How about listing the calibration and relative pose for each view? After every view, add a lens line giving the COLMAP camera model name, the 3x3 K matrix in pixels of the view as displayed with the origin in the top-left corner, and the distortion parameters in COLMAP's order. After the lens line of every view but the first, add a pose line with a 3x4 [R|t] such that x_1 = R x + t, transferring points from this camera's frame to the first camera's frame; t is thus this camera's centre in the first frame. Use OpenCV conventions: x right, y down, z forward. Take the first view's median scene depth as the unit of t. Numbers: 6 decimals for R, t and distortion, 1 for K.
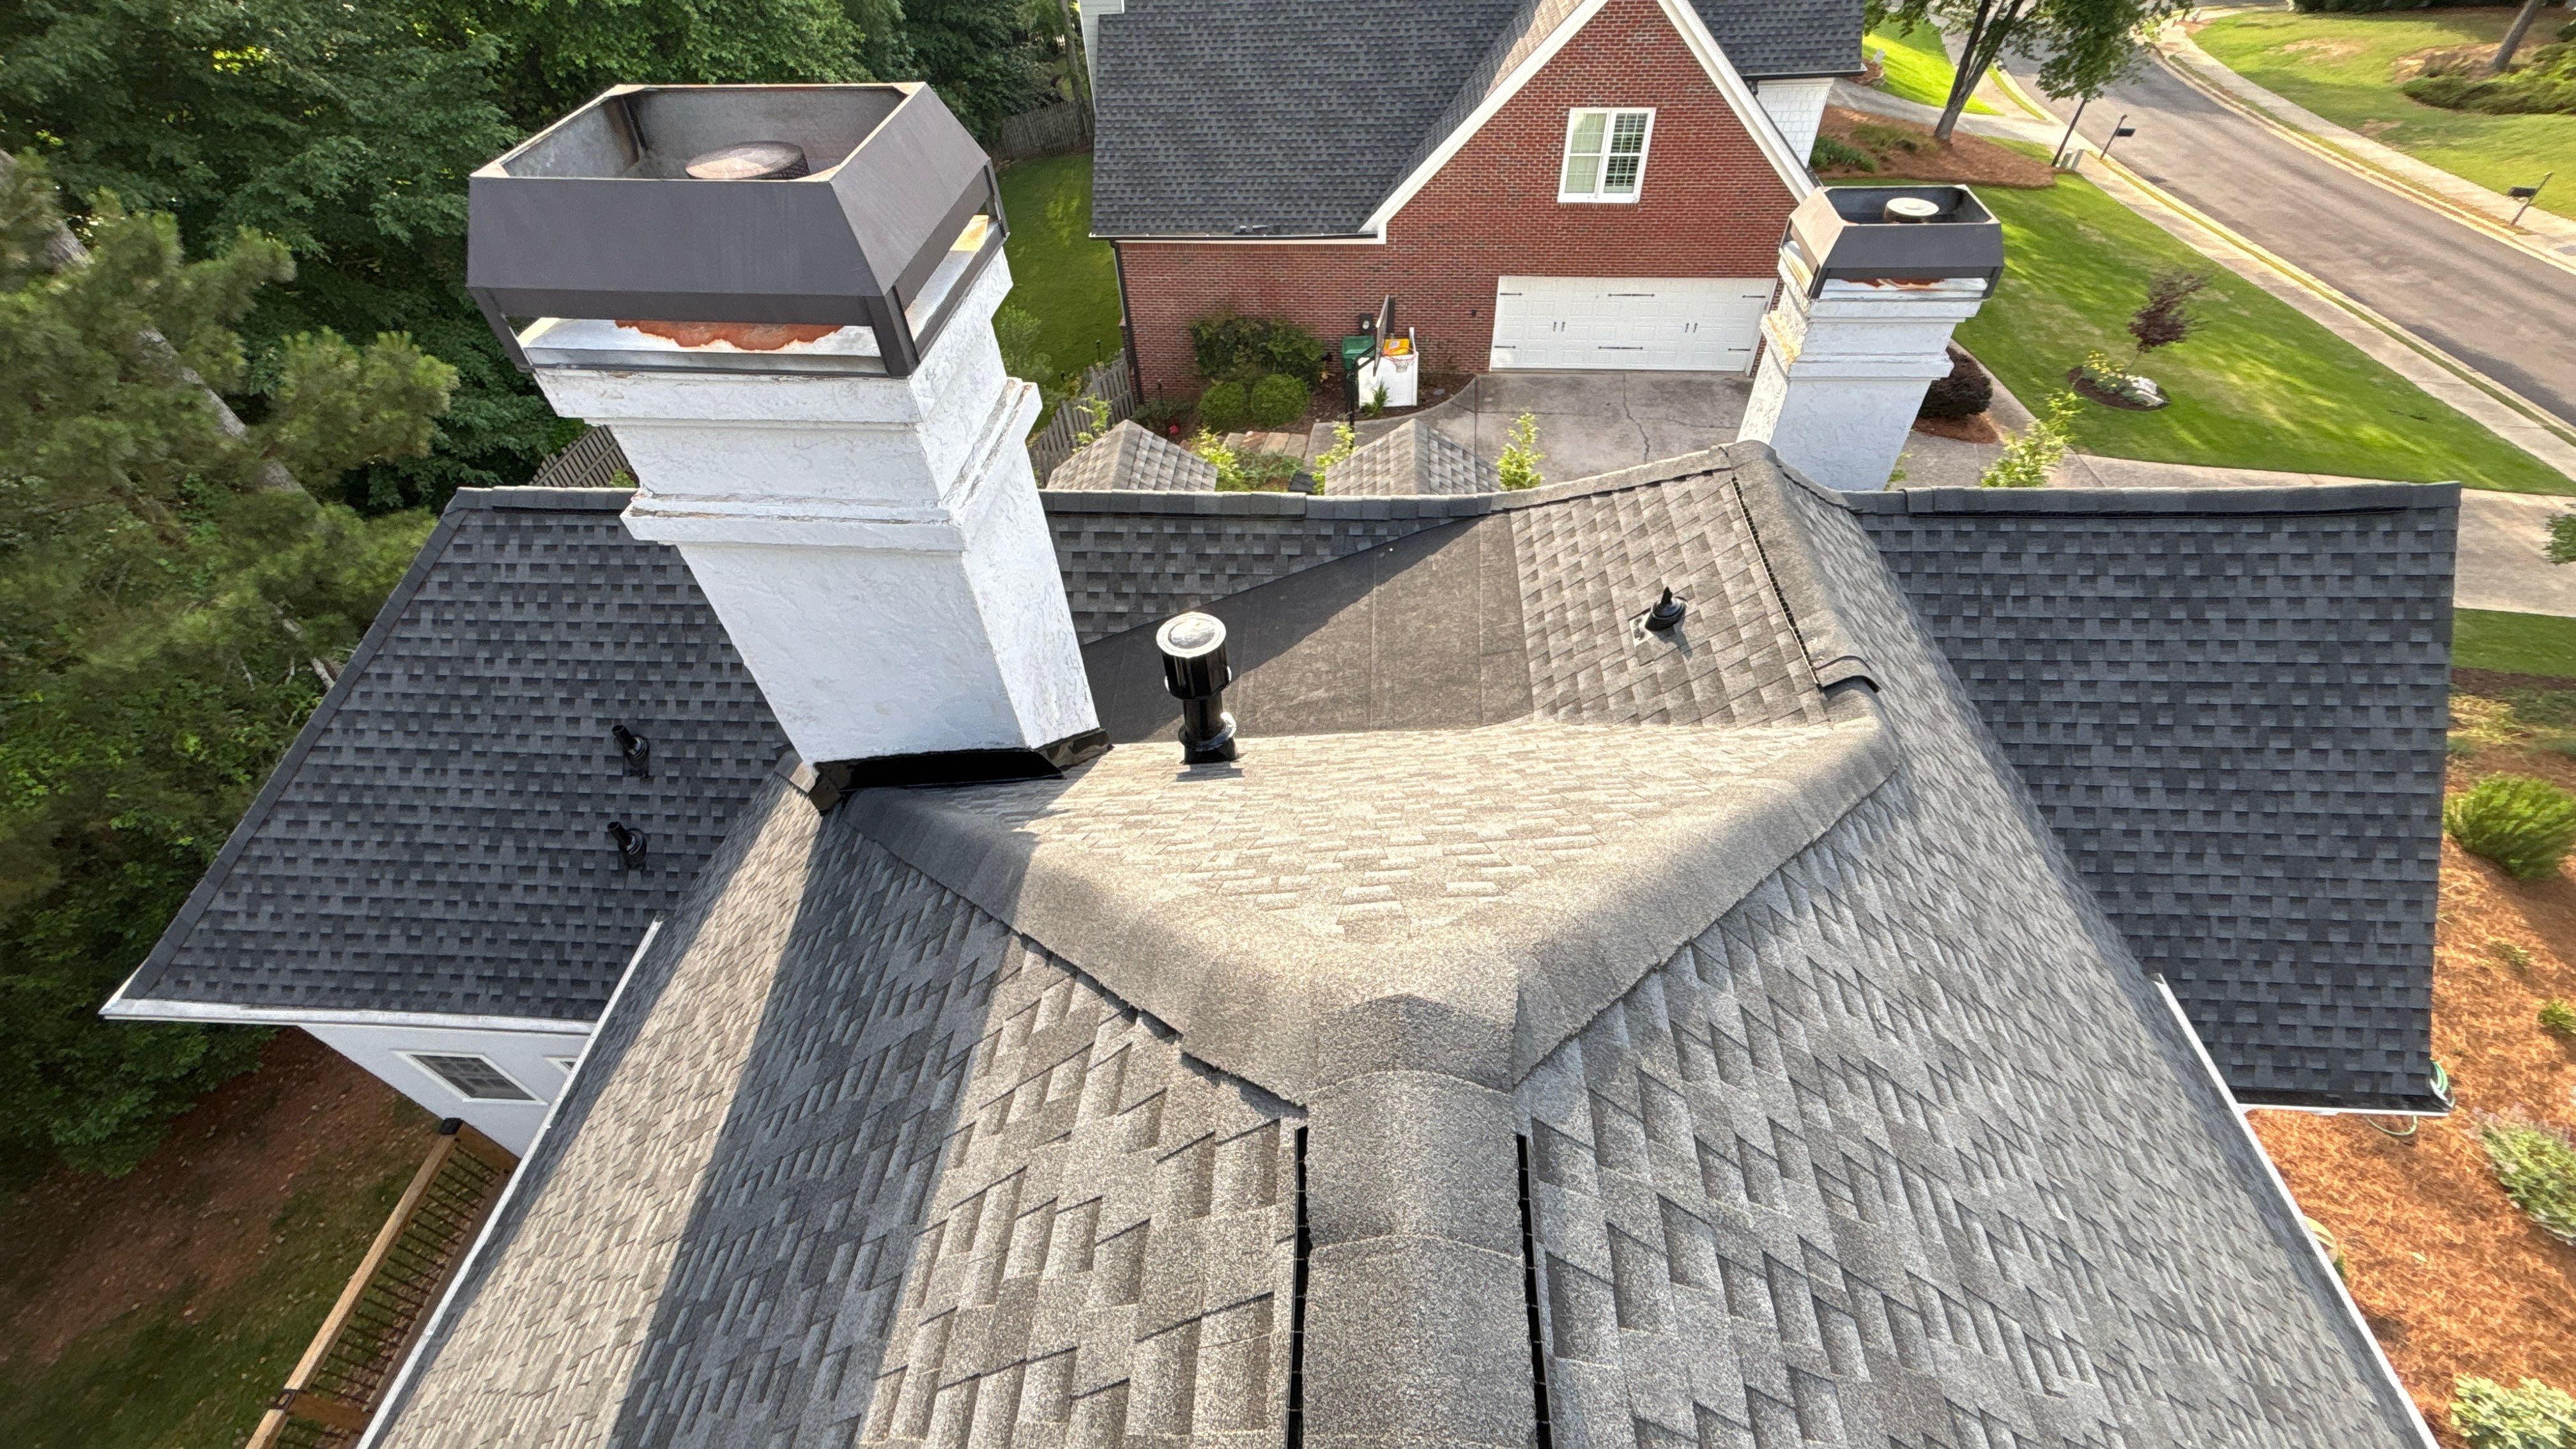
lens RADIAL K [[1043.9, 0, 1288.0], [0, 1043.9, 724.5], [0, 0, 1]] dist [0.001100, 0.000133]
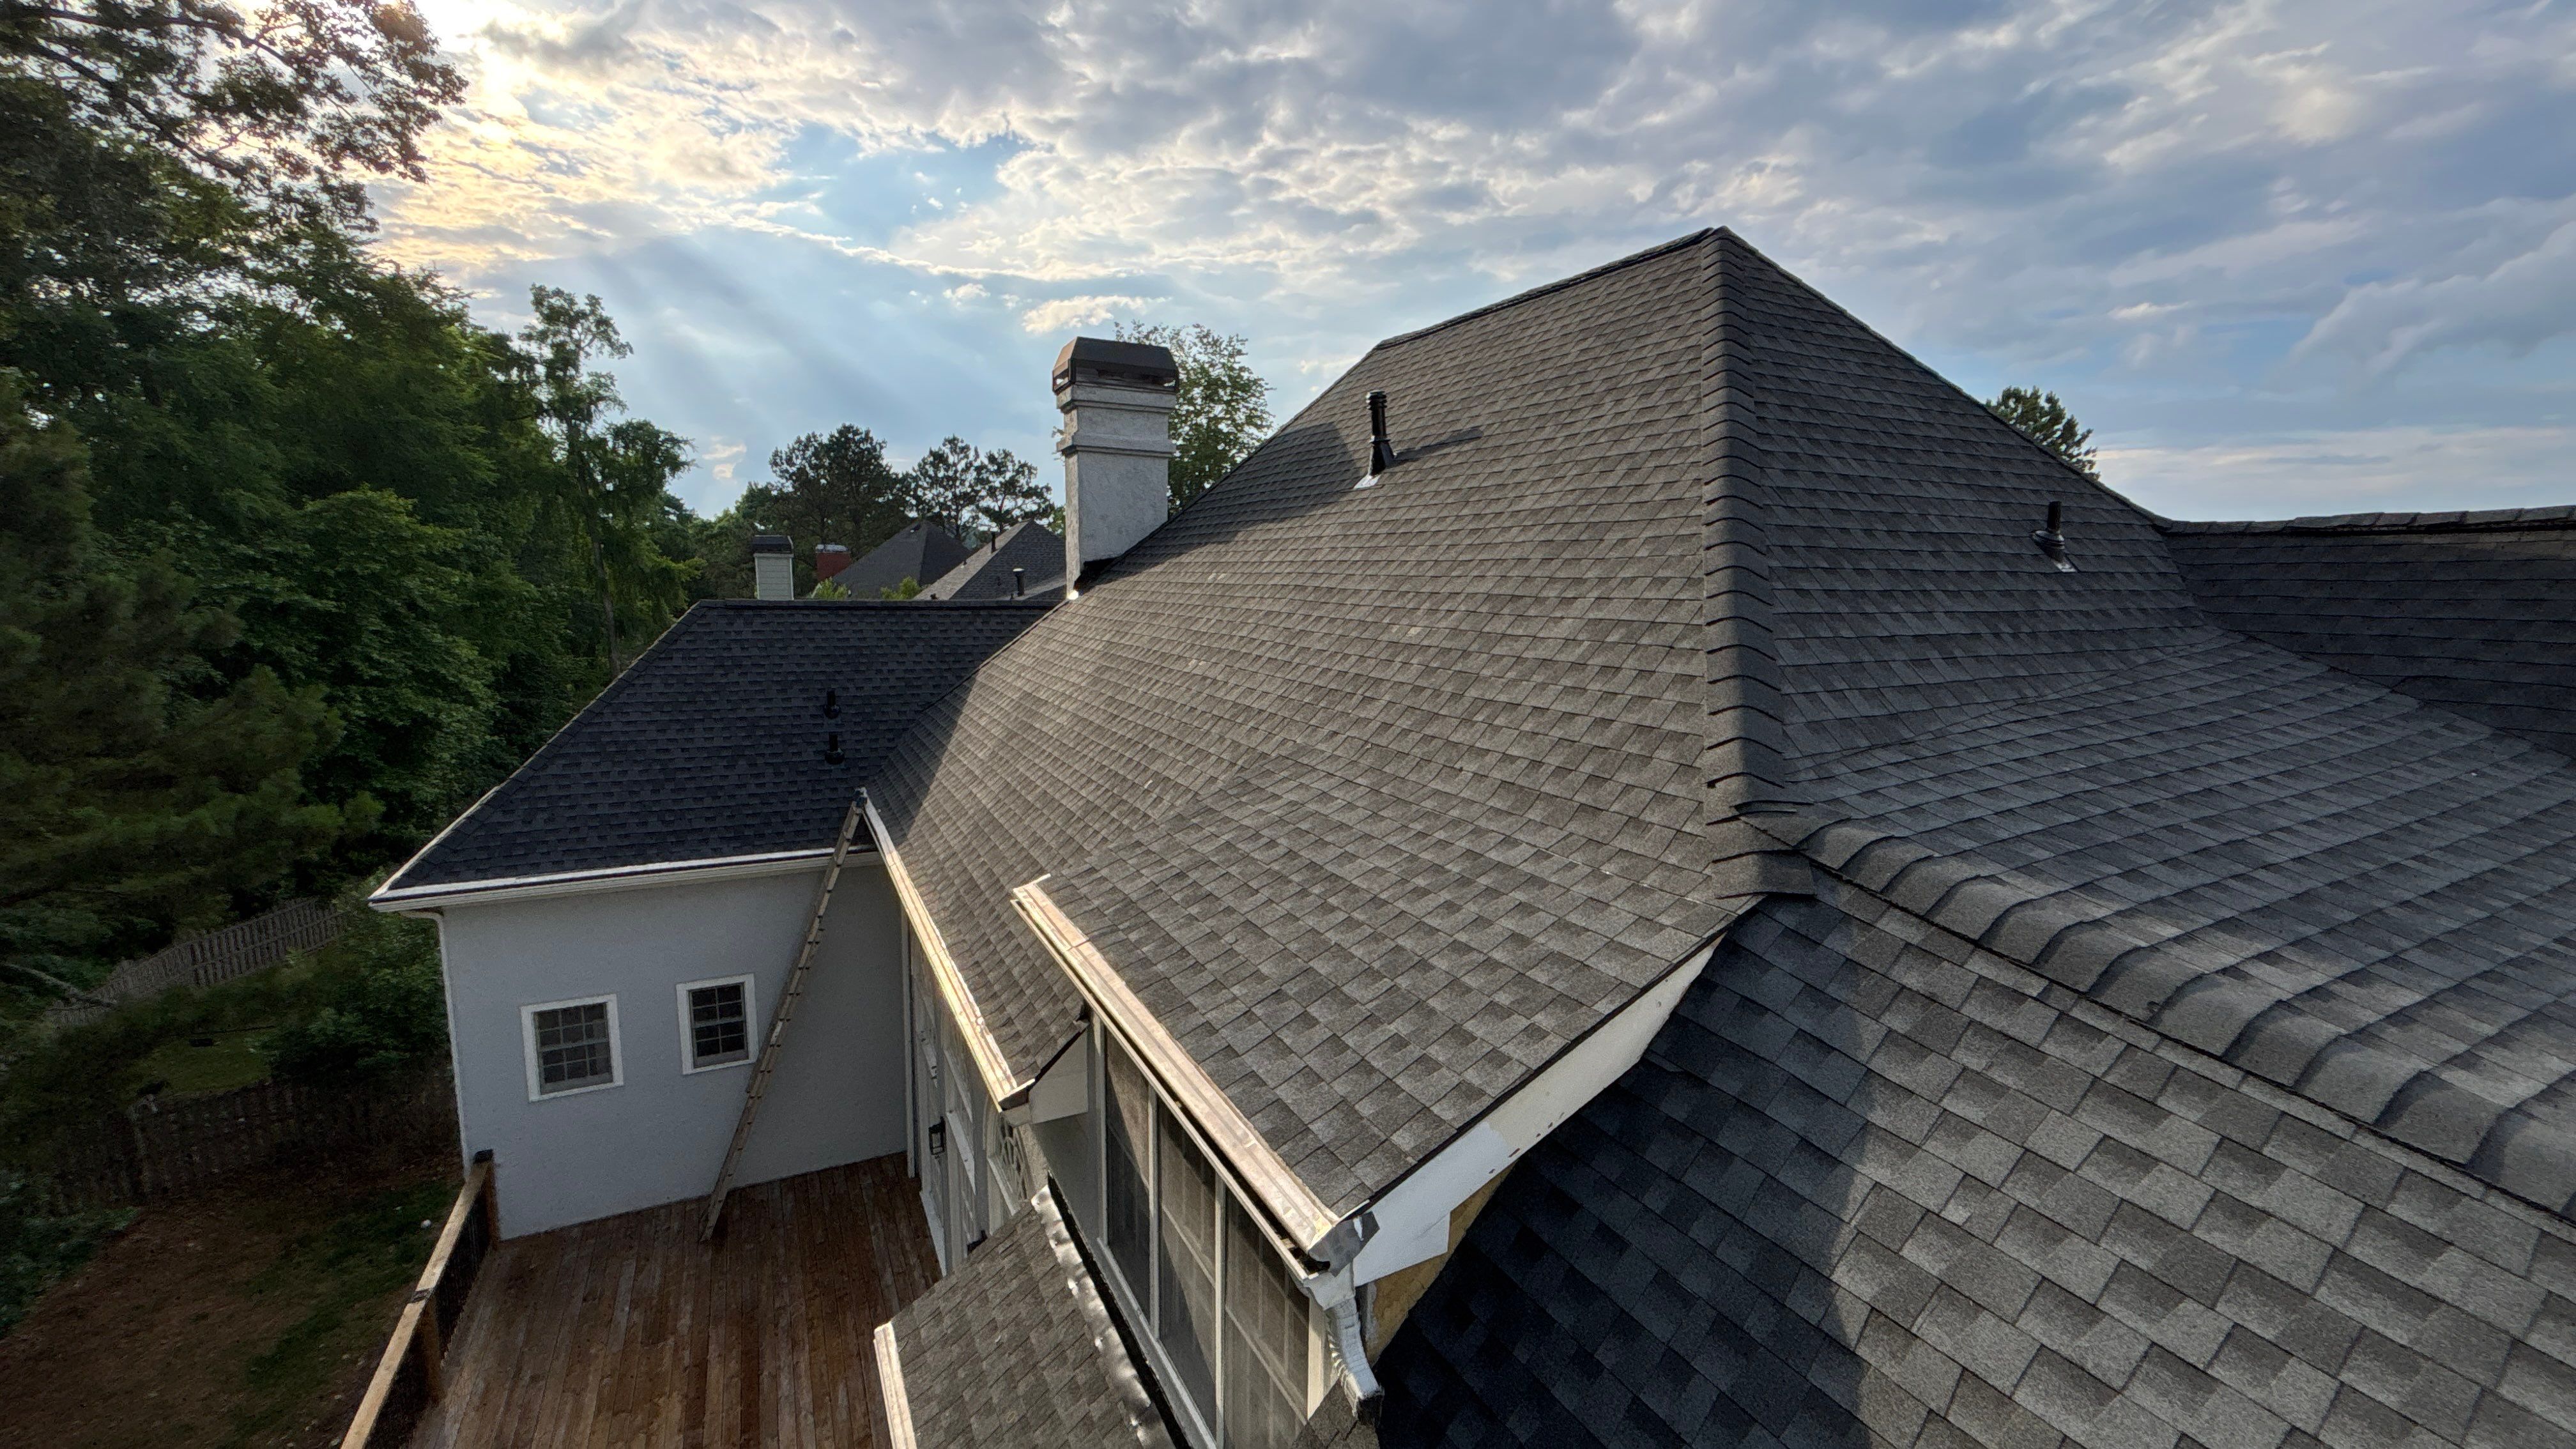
lens RADIAL K [[1043.9, 0, 1288.0], [0, 1043.9, 724.5], [0, 0, 1]] dist [0.001100, 0.000133]
pose [[0.865252, -0.031562, 0.500342, -0.817914], [0.340631, 0.769281, -0.540534, 1.188967], [-0.367844, 0.638131, 0.676373, -0.392175]]
